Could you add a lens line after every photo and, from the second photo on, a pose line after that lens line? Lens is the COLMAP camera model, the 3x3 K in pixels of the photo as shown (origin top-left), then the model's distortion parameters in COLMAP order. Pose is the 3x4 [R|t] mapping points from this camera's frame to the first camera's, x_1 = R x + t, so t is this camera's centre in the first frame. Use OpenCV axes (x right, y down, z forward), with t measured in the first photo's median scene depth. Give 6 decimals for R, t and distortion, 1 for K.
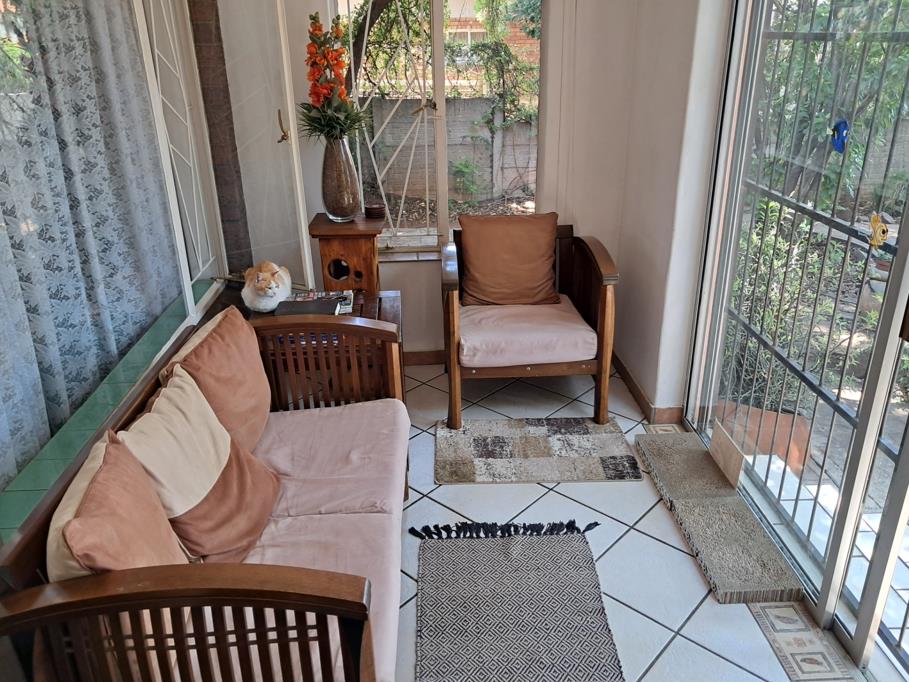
lens RADIAL K [[700.1, 0, 454.3], [0, 700.1, 328.6], [0, 0, 1]] dist [-0.001402, -0.008480]
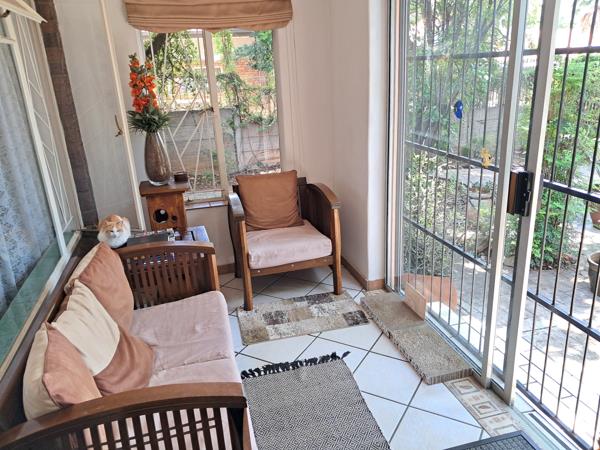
lens RADIAL K [[463.1, 0, 300.0], [0, 463.1, 225.0], [0, 0, 1]] dist [0.000877, -0.007138]
pose [[0.975842, -0.096996, 0.195768, -0.081679], [0.111395, 0.991719, -0.063906, 0.037925], [-0.187948, 0.084170, 0.978566, -0.051928]]
